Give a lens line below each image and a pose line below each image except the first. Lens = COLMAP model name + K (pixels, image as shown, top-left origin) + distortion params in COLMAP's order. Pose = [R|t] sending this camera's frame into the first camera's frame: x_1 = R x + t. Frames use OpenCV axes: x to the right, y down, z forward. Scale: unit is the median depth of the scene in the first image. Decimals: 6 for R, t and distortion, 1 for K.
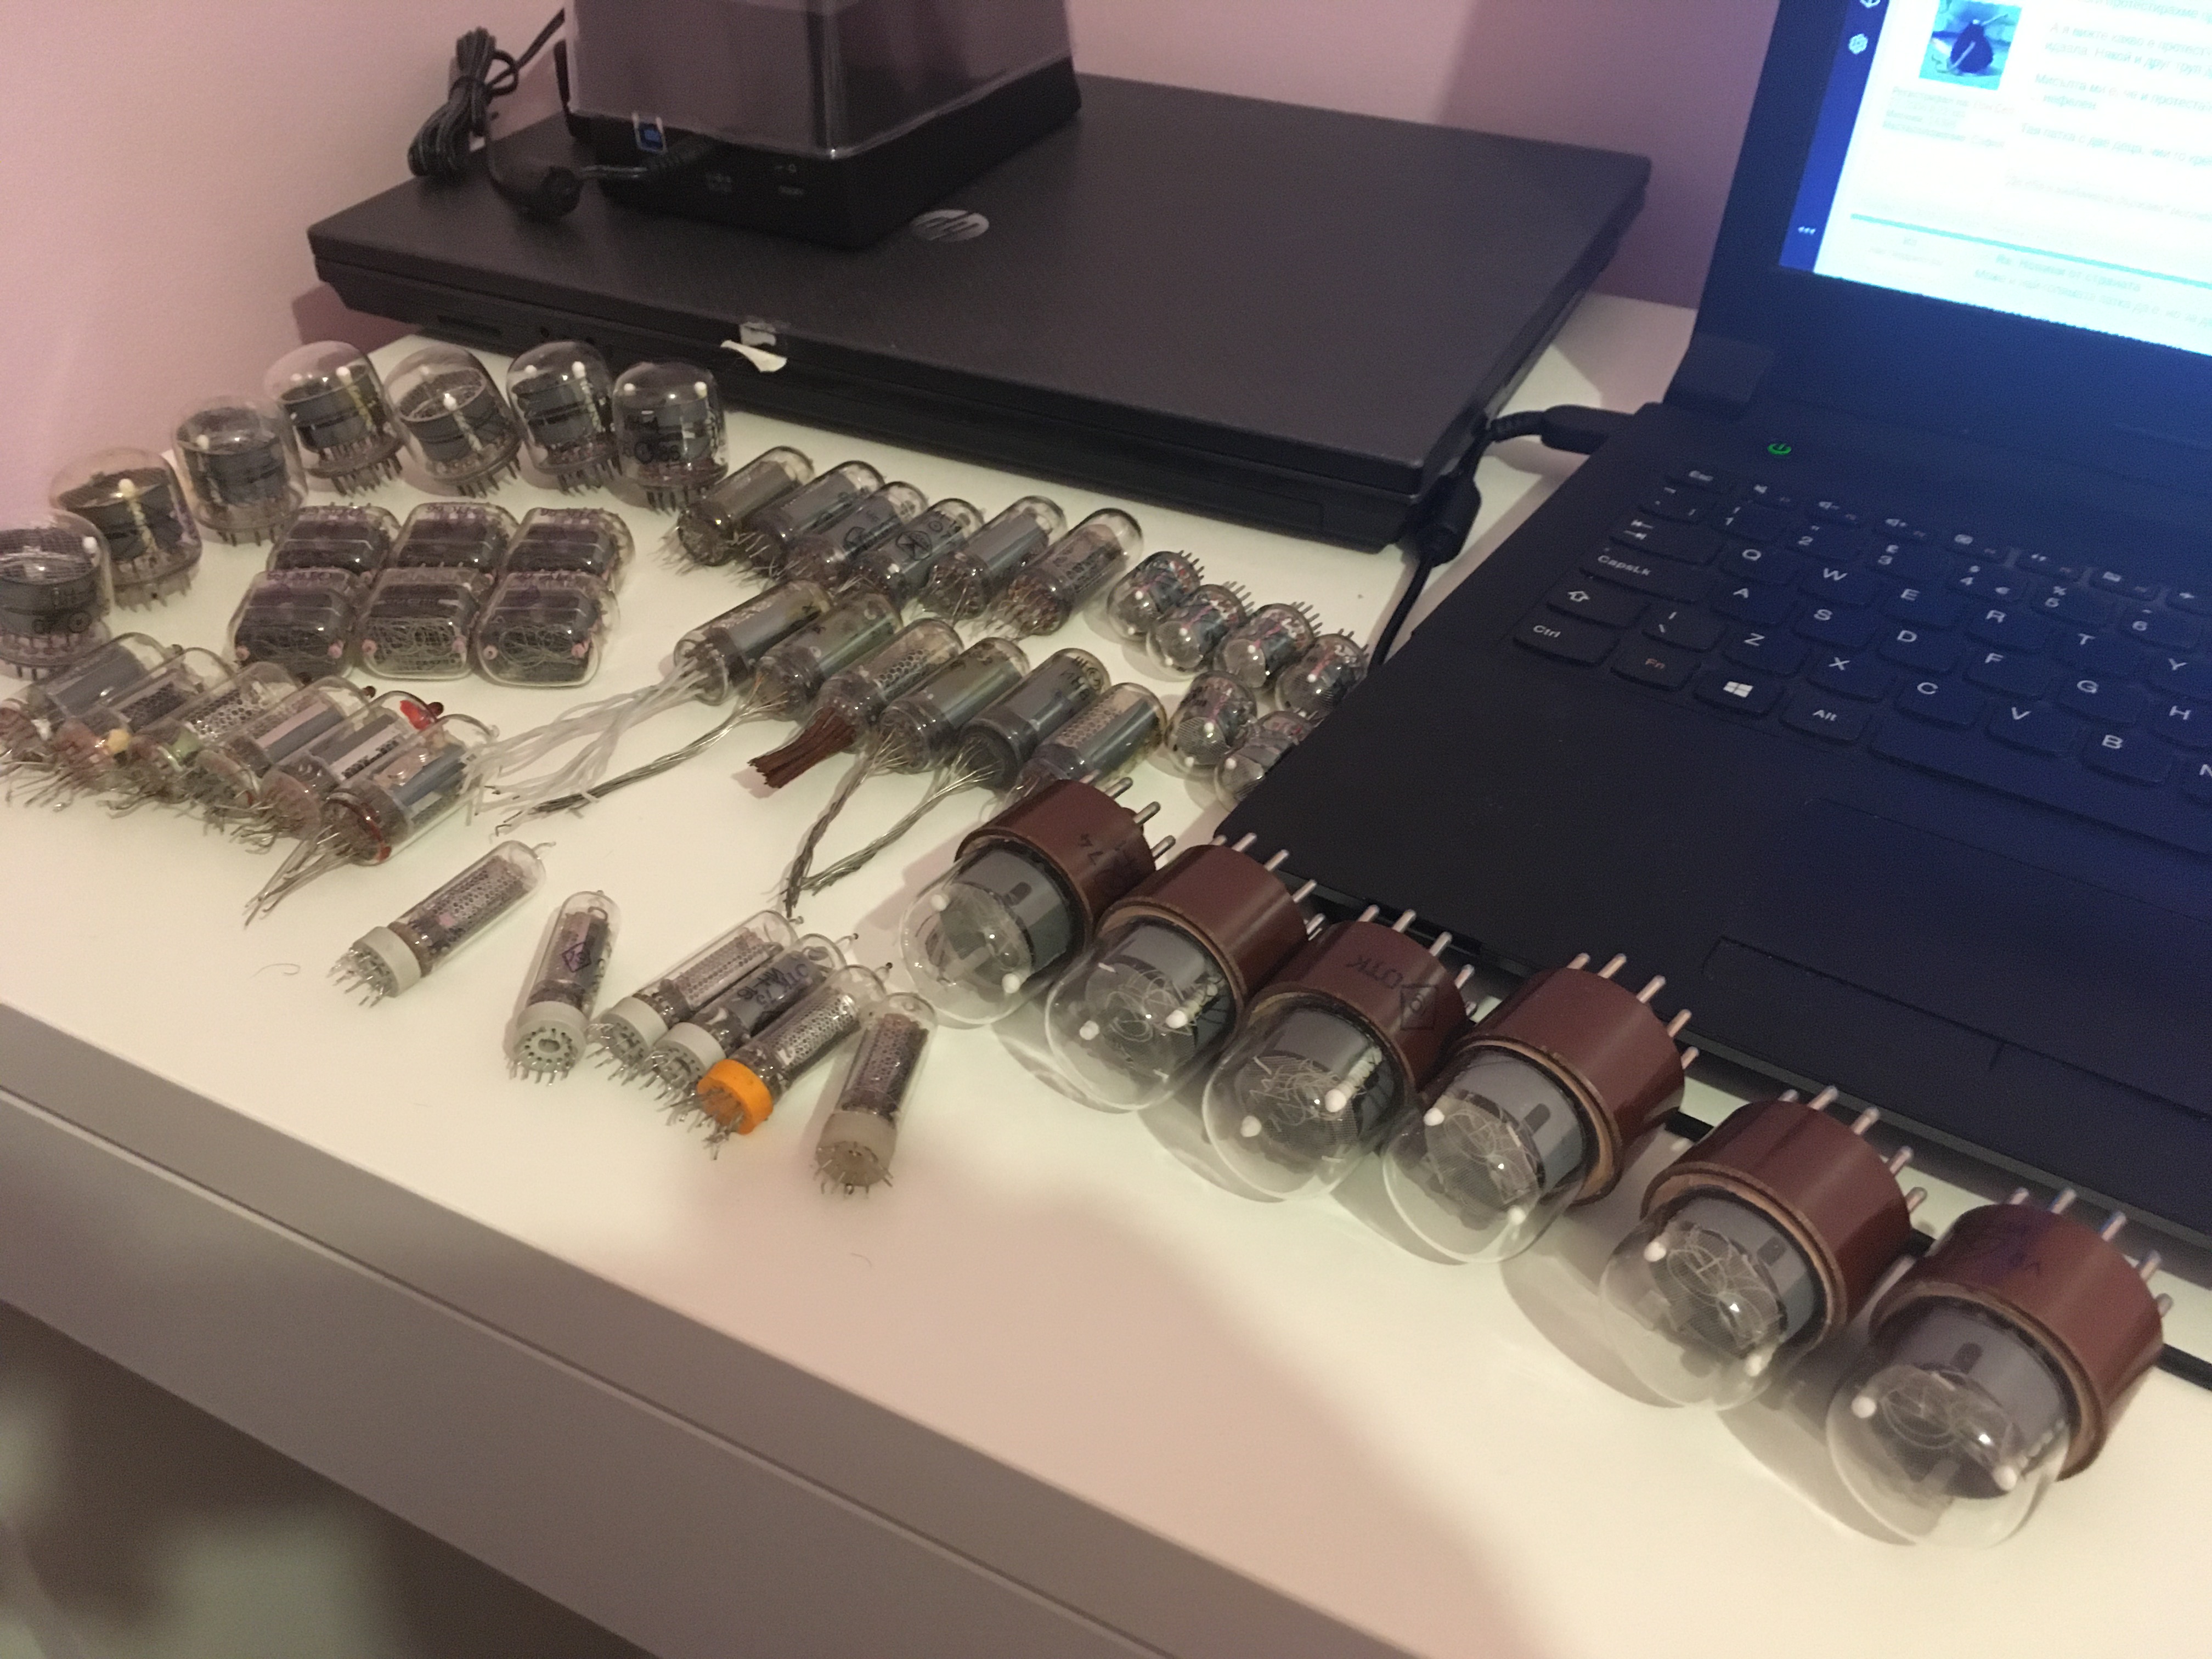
lens RADIAL K [[1906.5, 0, 1106.0], [0, 1906.5, 829.5], [0, 0, 1]] dist [0.089929, -0.136279]
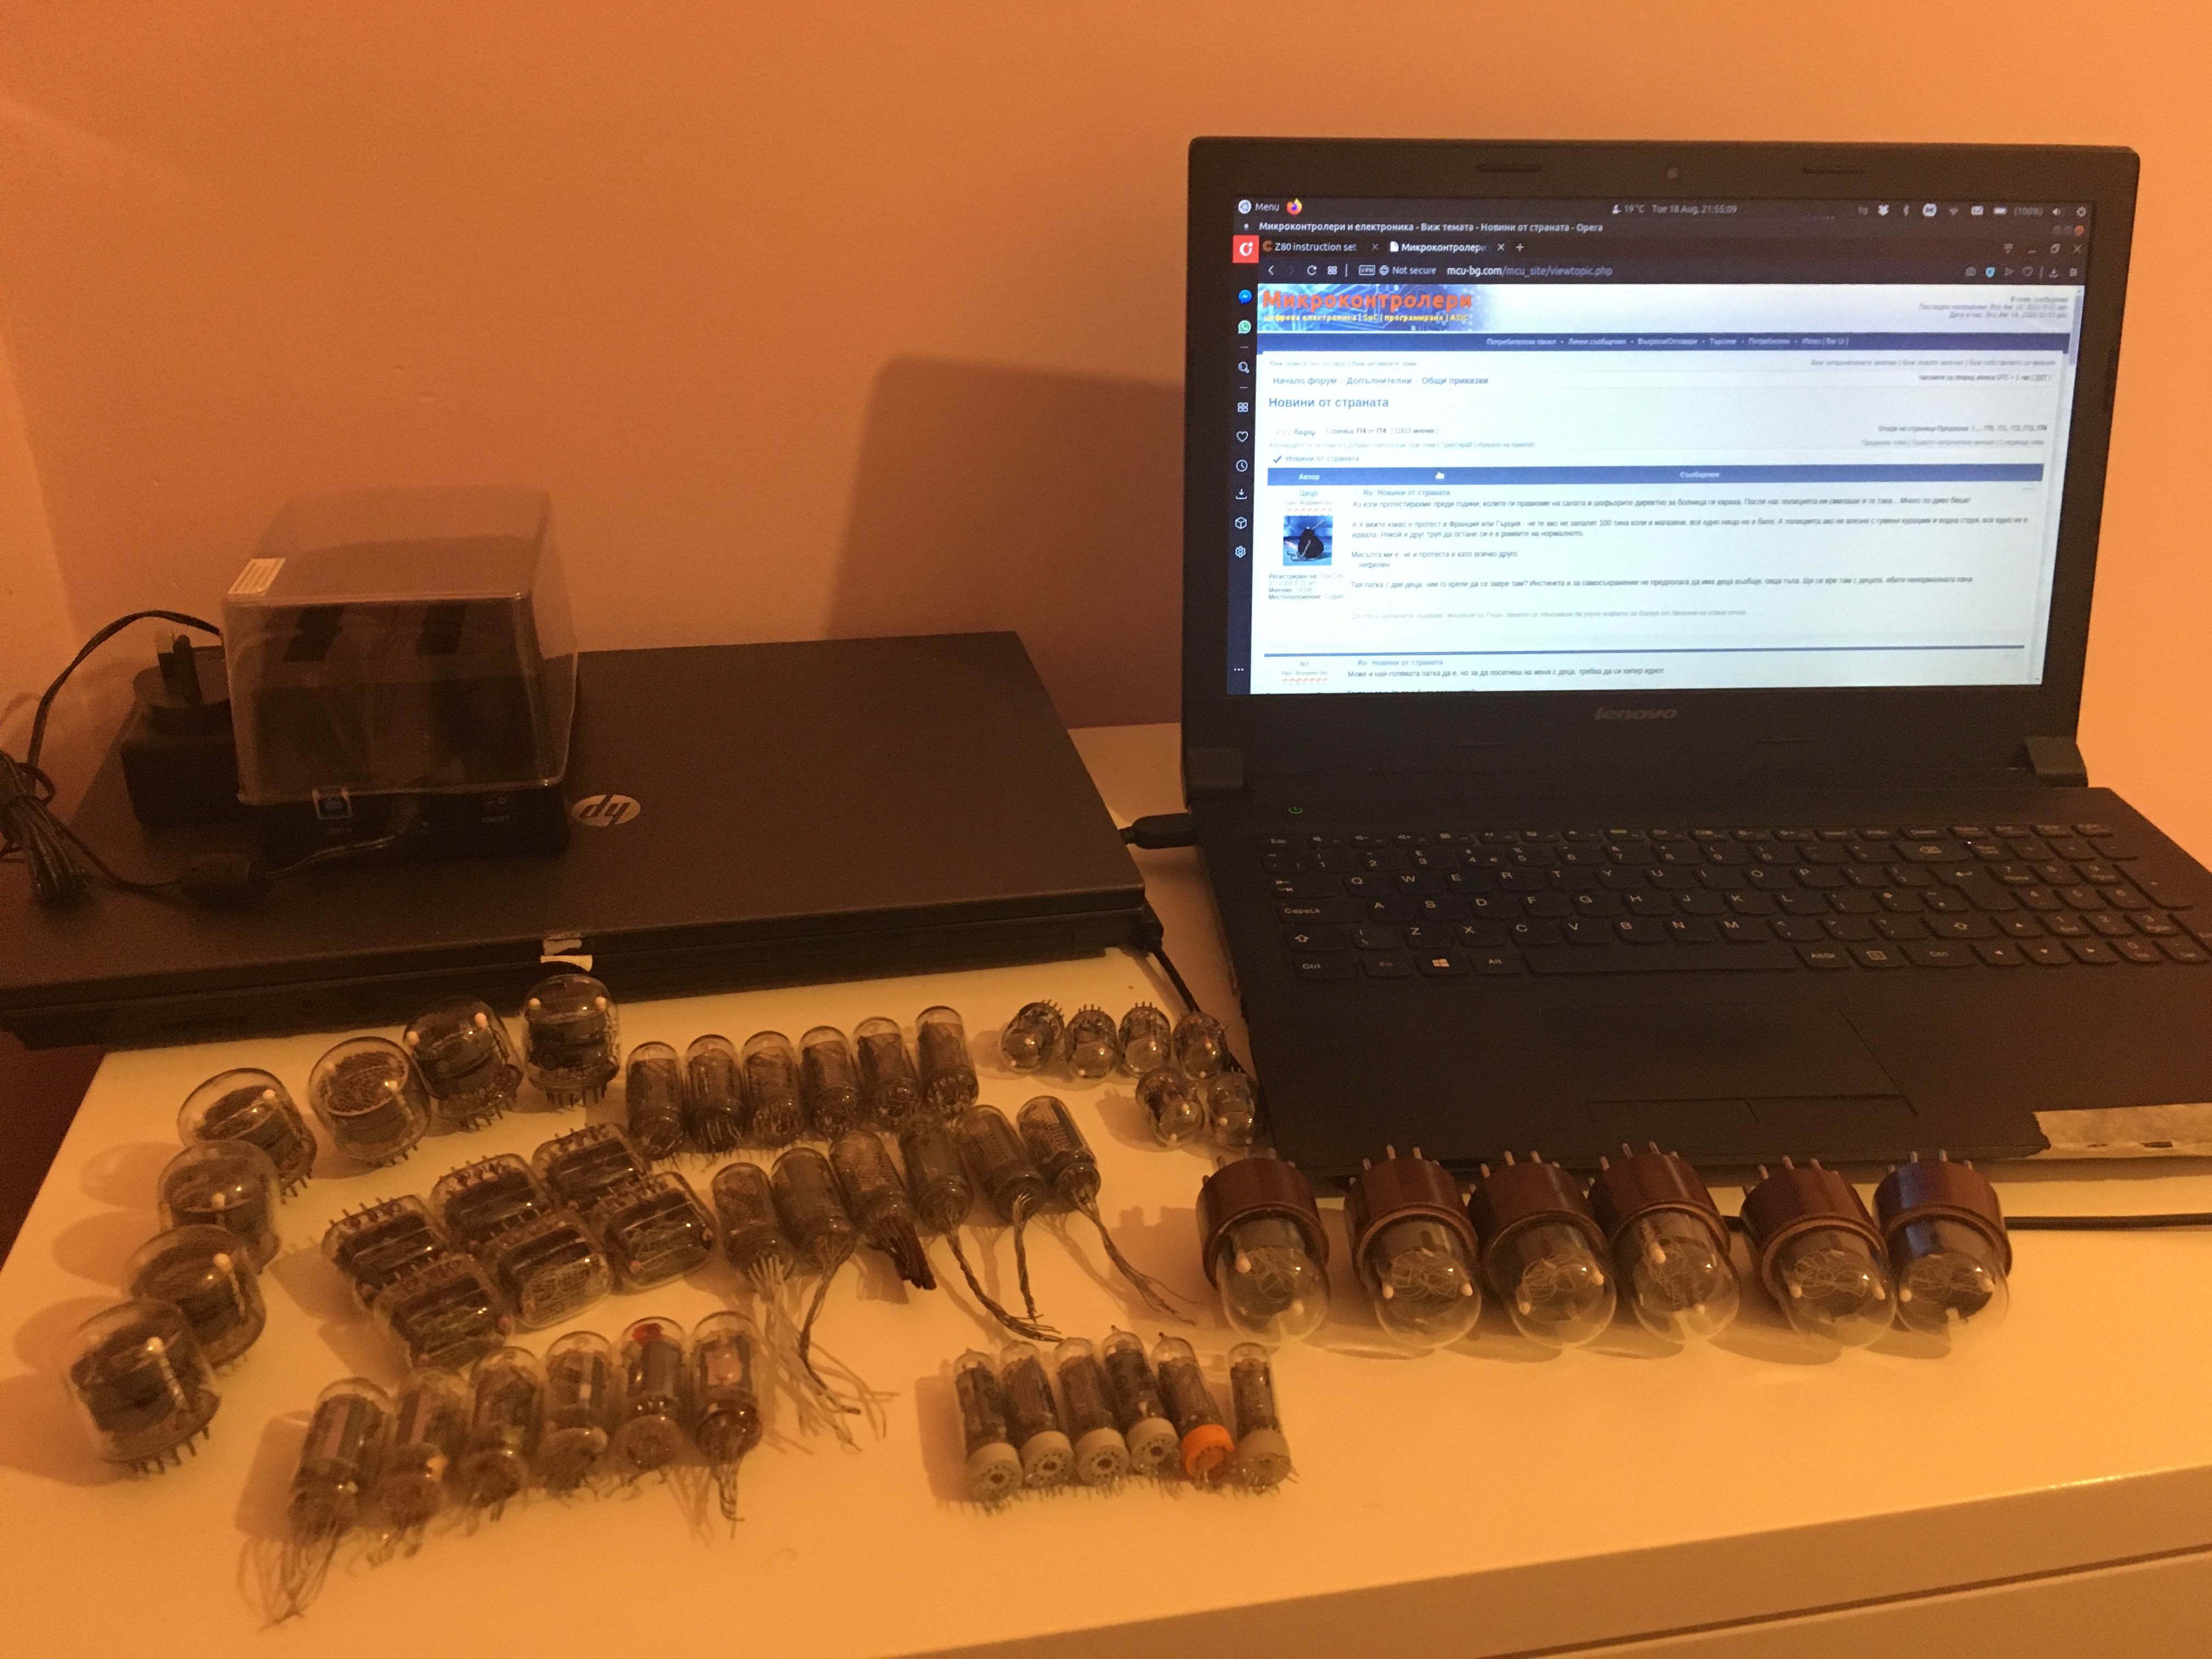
lens RADIAL K [[1906.5, 0, 1106.0], [0, 1906.5, 829.5], [0, 0, 1]] dist [0.089929, -0.136279]
pose [[0.781077, -0.263611, 0.566063, -0.613045], [0.358617, 0.931486, -0.061050, -0.147995], [-0.511187, 0.250685, 0.822098, -0.135697]]
